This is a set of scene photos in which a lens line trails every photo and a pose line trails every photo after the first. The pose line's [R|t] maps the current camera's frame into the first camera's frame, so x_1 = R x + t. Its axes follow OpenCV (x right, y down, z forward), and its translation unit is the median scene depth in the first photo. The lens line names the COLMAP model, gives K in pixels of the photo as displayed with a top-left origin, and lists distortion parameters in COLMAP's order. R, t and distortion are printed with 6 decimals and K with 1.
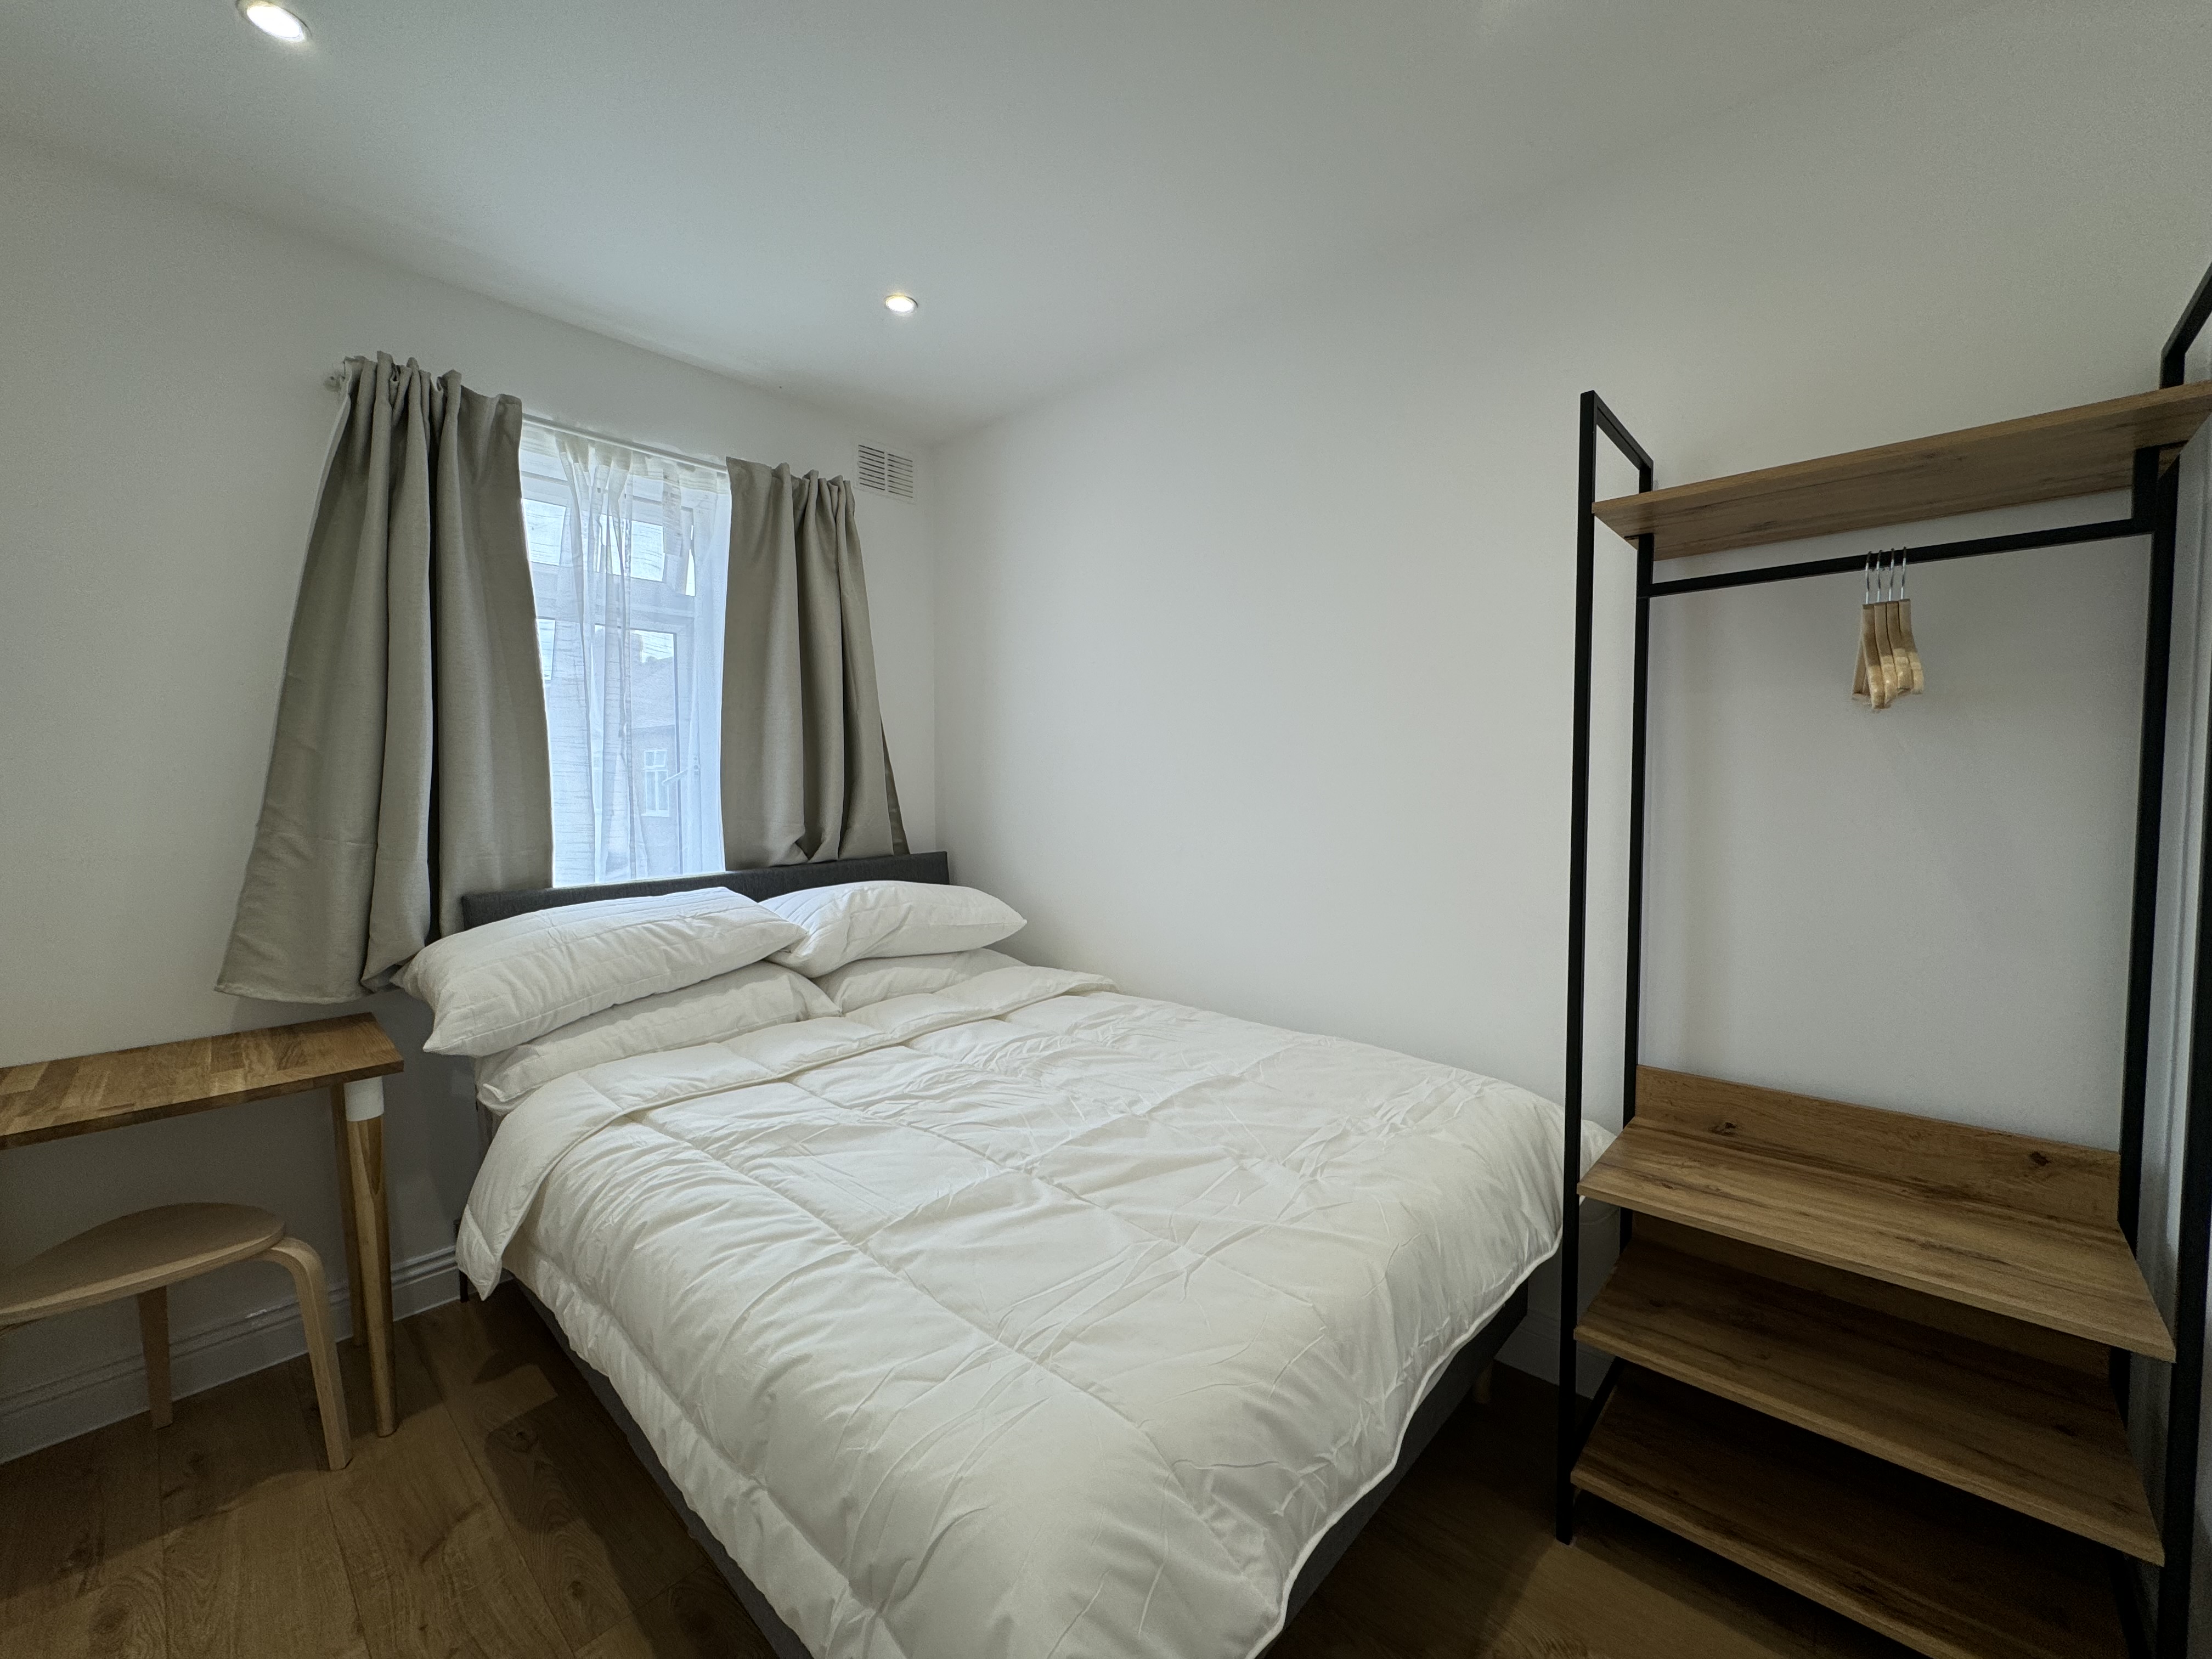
lens RADIAL K [[871.3, 0, 1096.4], [0, 871.3, 824.4], [0, 0, 1]] dist [-0.003721, 0.001083]
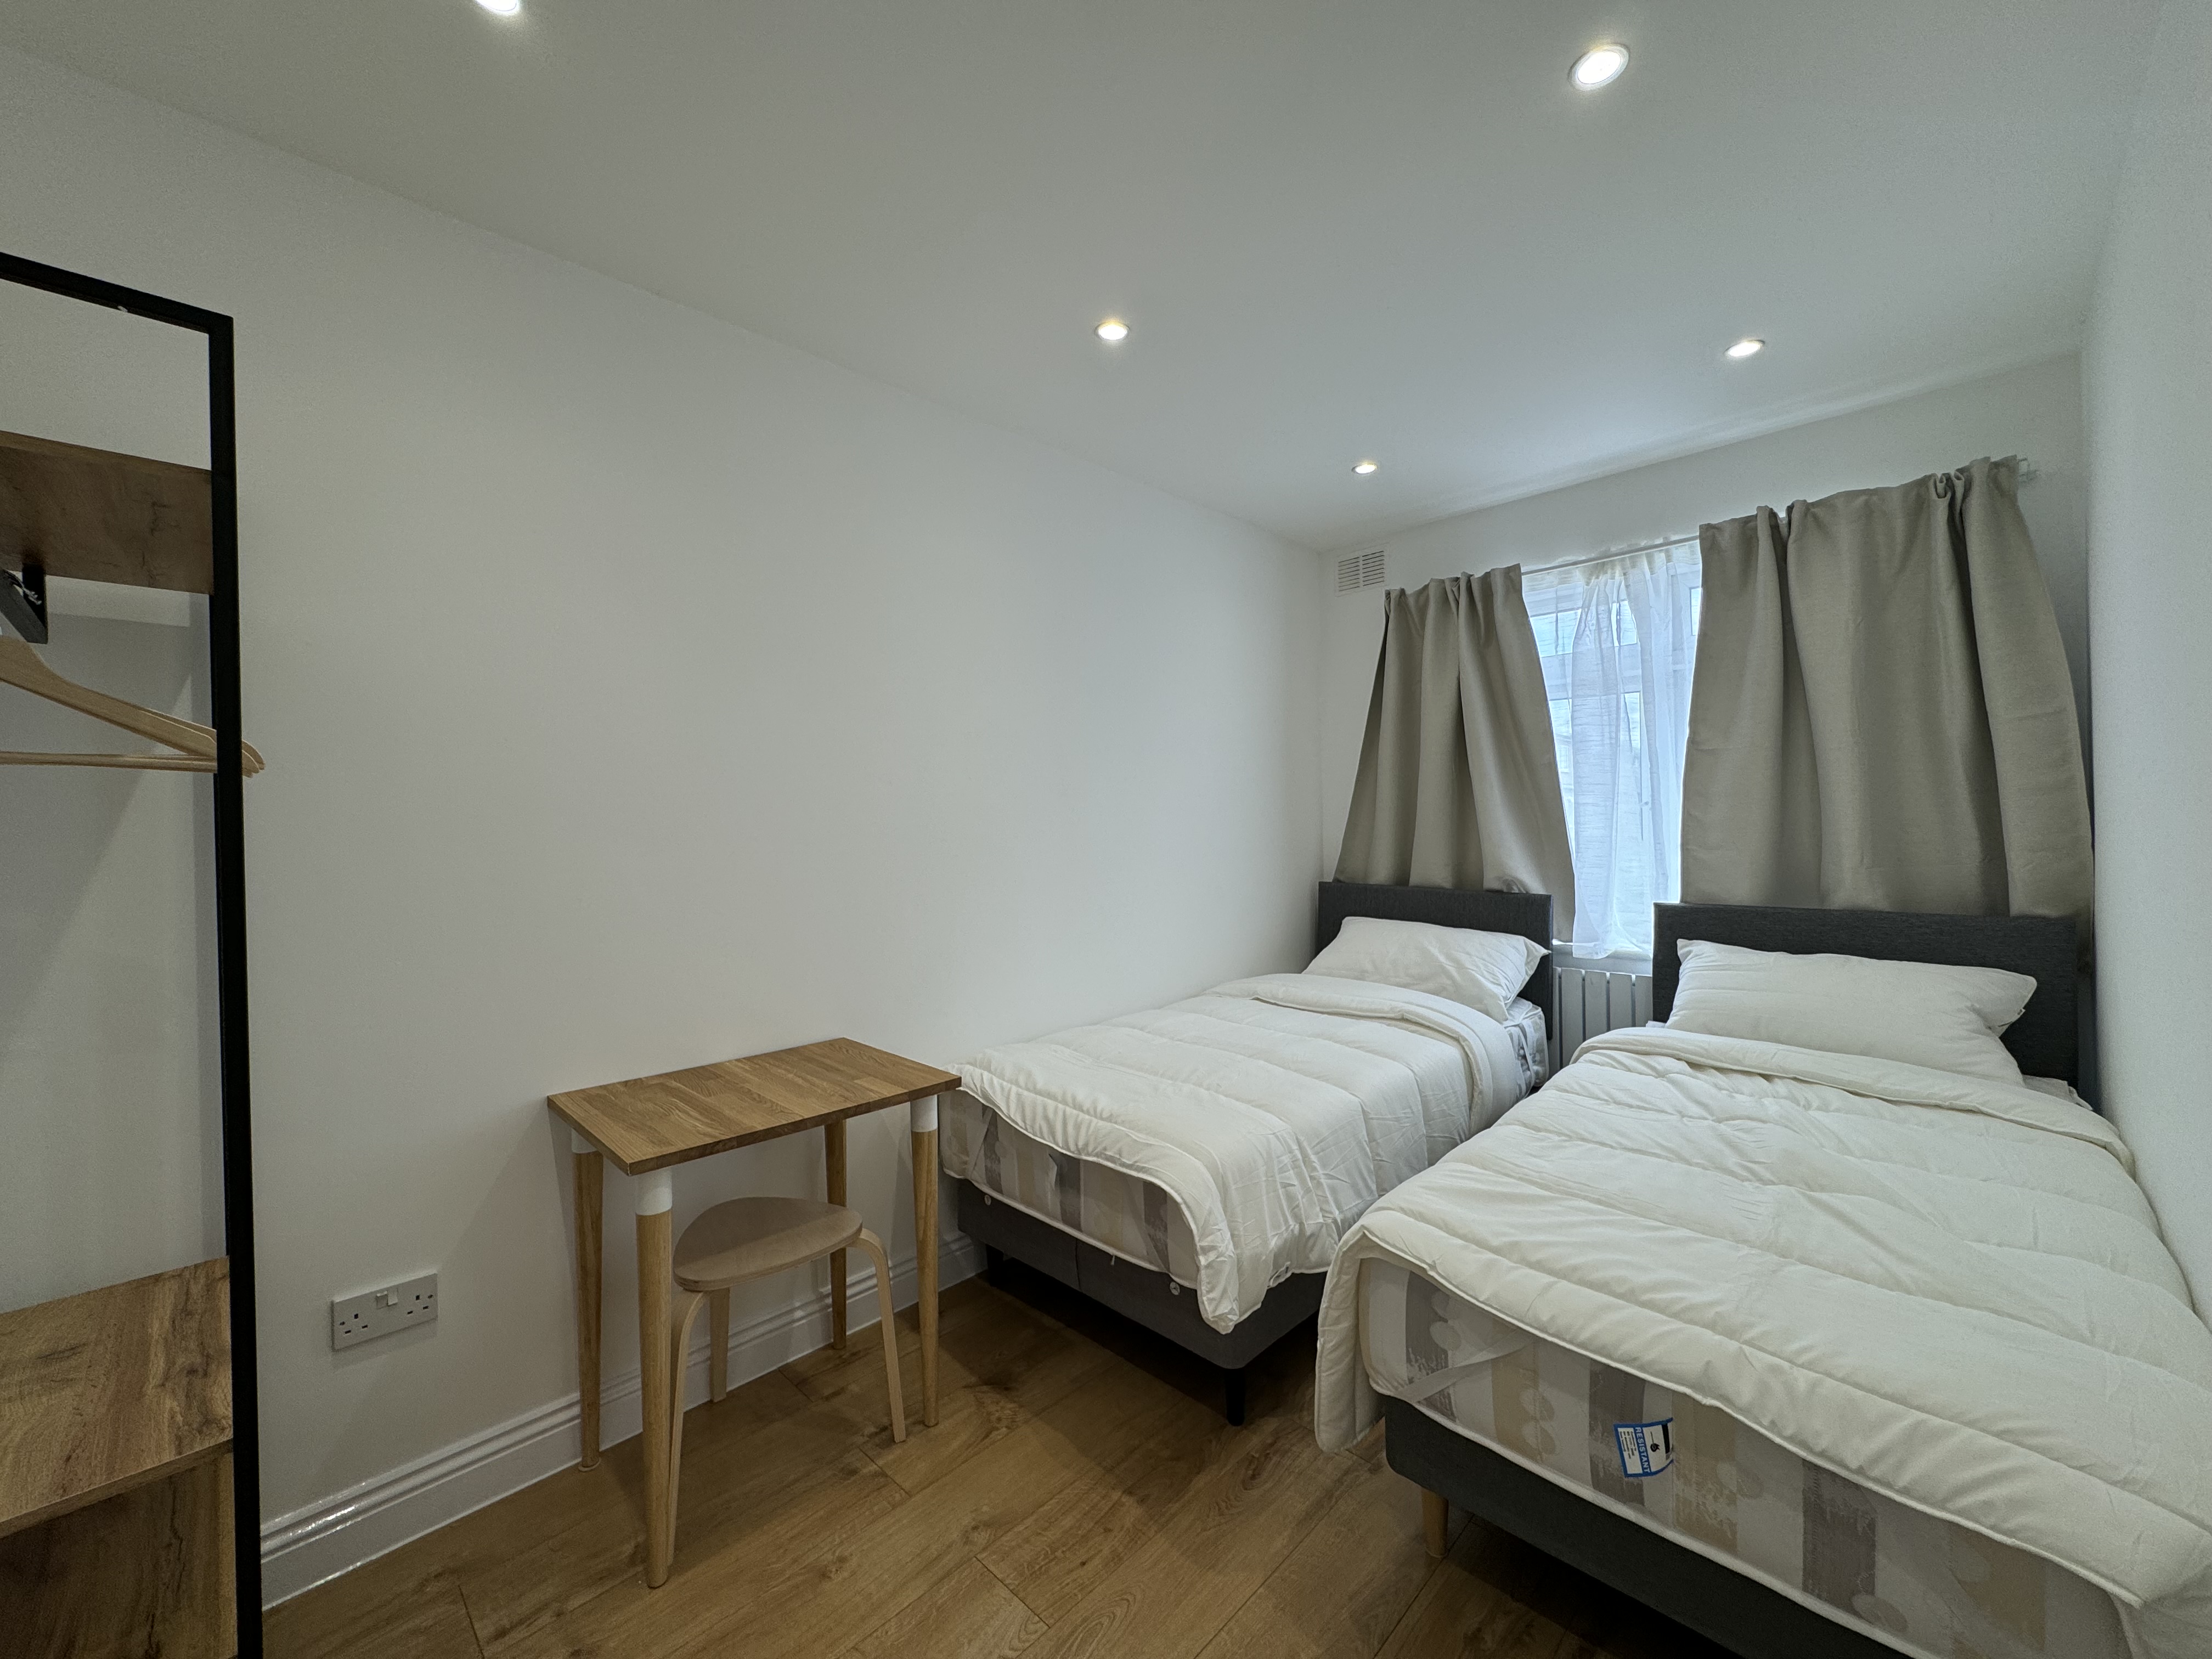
lens RADIAL K [[871.3, 0, 1094.2], [0, 871.3, 824.9], [0, 0, 1]] dist [-0.003721, 0.001083]
pose [[-0.023548, 0.011667, -0.999655, 1.004040], [-0.029783, 0.999480, 0.012366, -0.039994], [0.999279, 0.030064, -0.023188, 0.362238]]
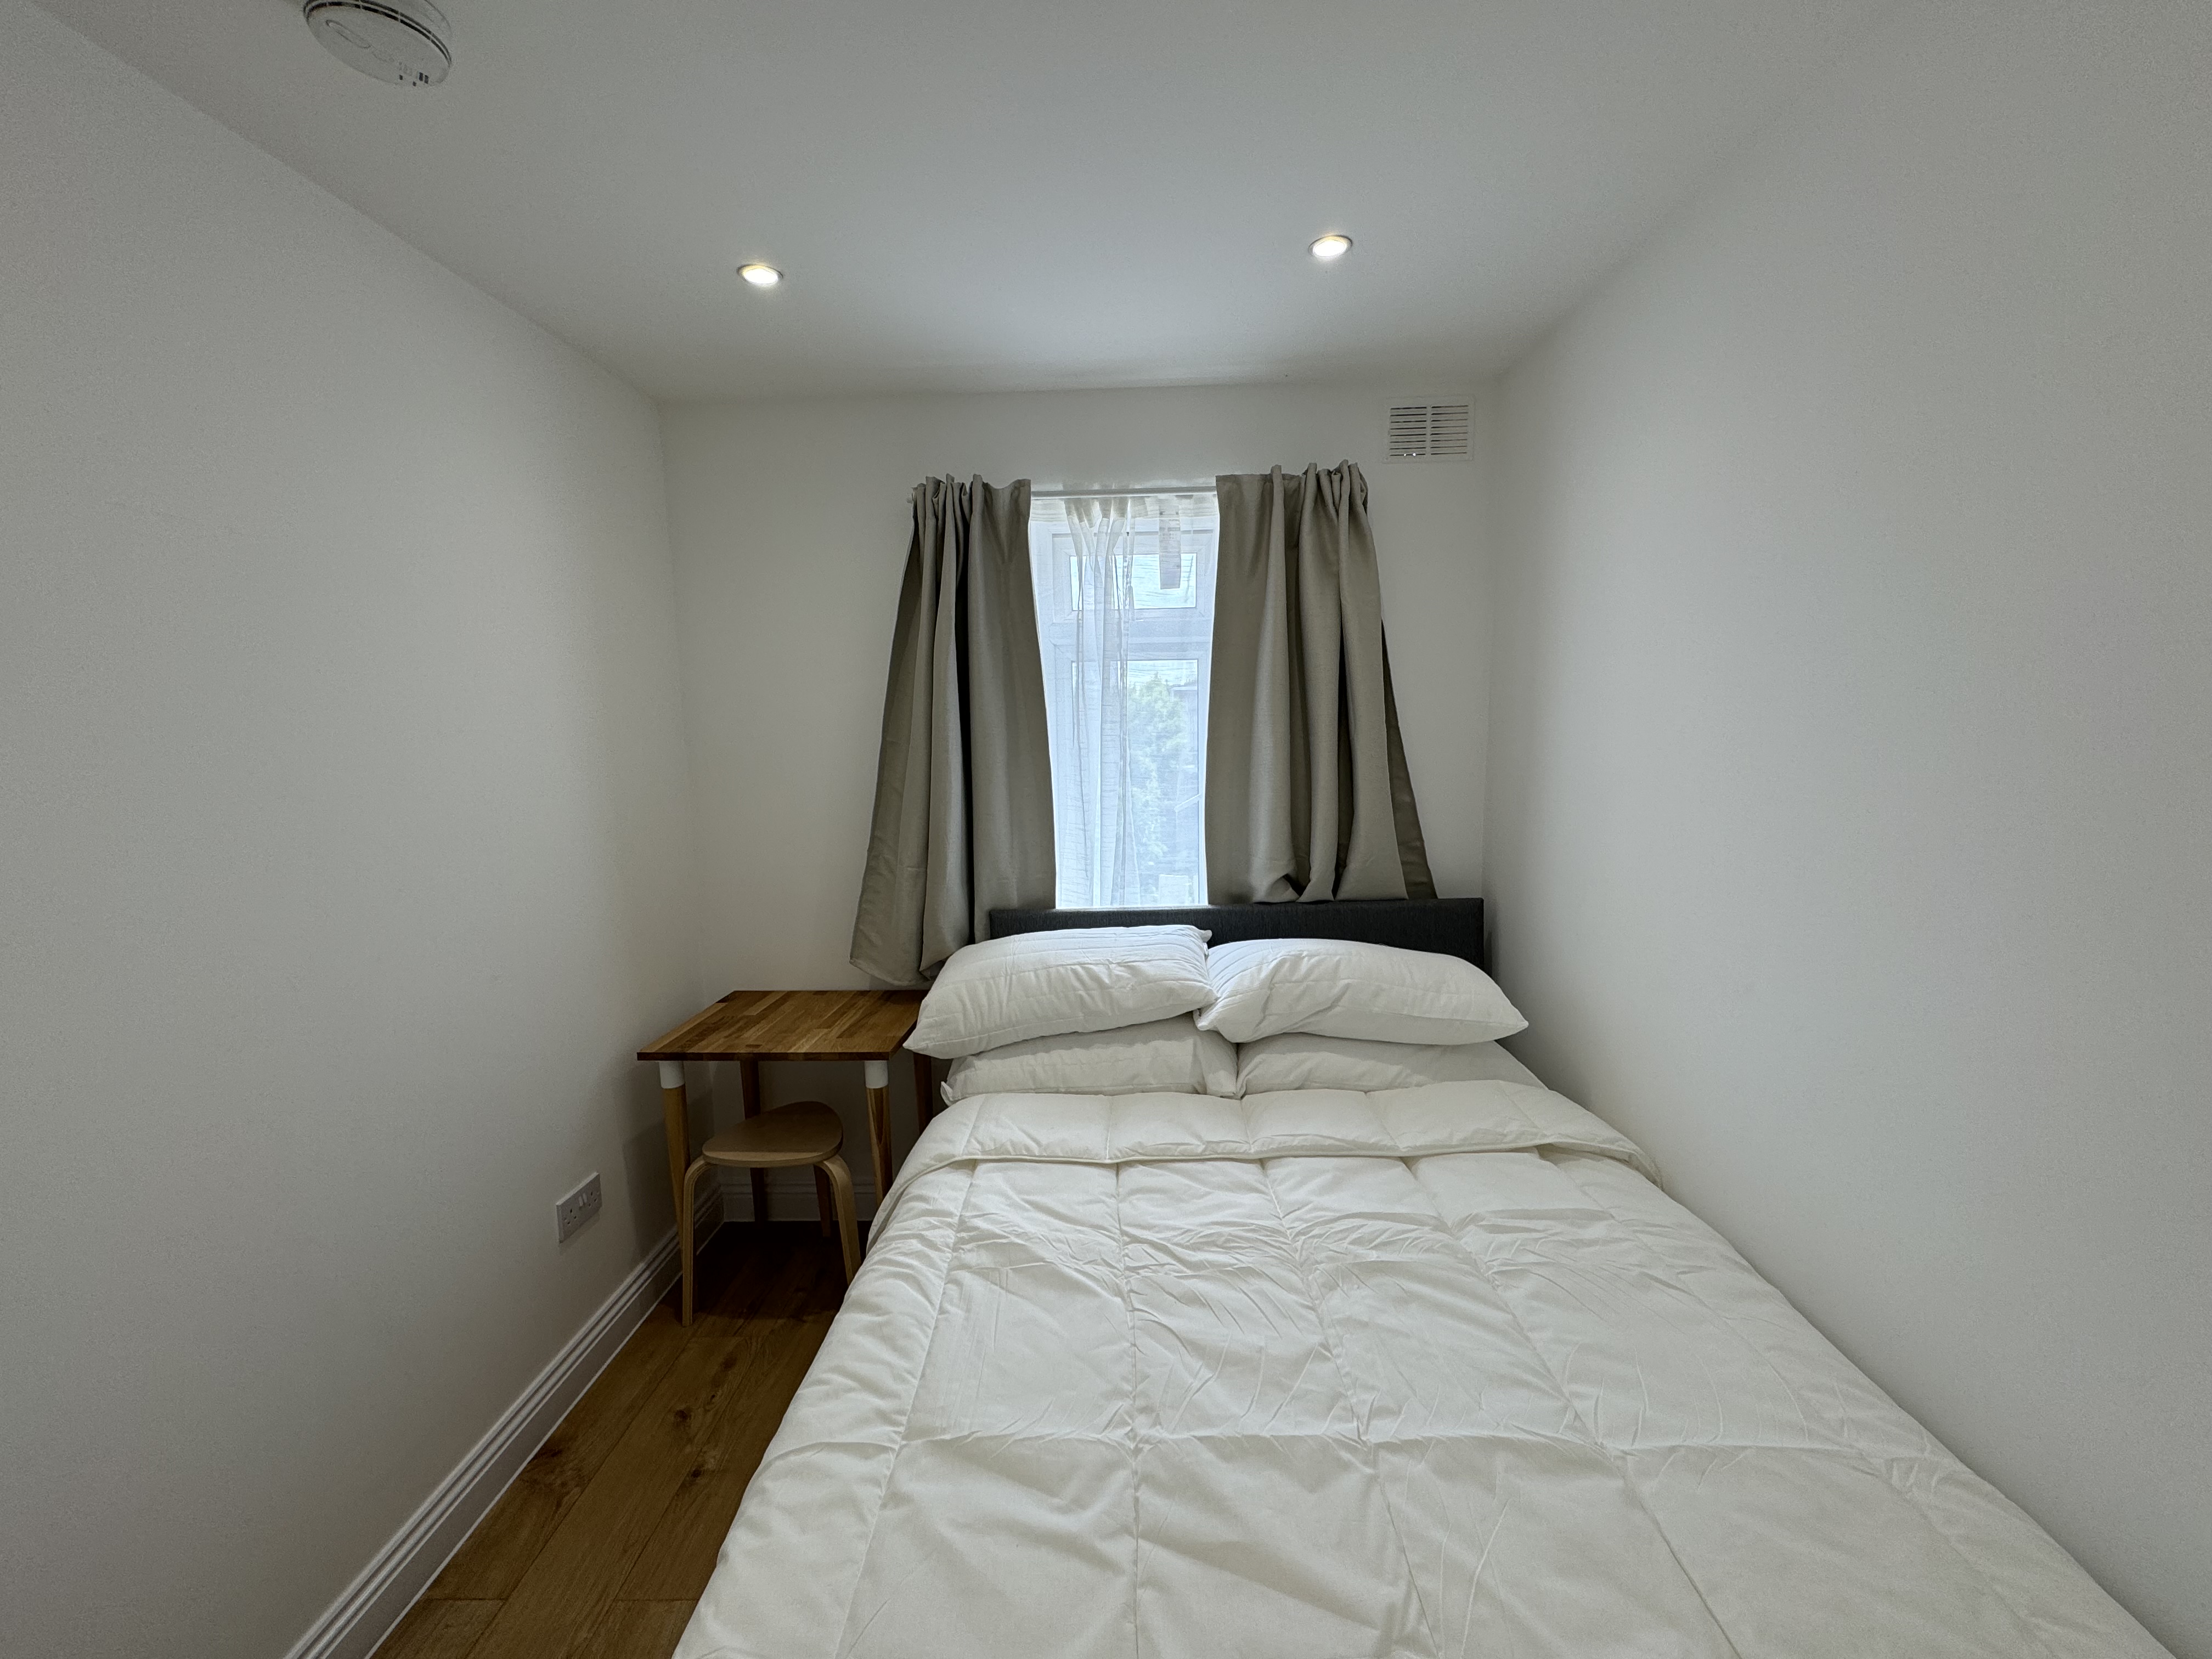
lens RADIAL K [[871.3, 0, 1102.9], [0, 871.3, 826.6], [0, 0, 1]] dist [-0.003721, 0.001083]
pose [[0.659232, 0.078237, -0.747858, 0.328946], [-0.020608, 0.996079, 0.086039, -0.166554], [0.751657, -0.041308, 0.658259, 0.367784]]
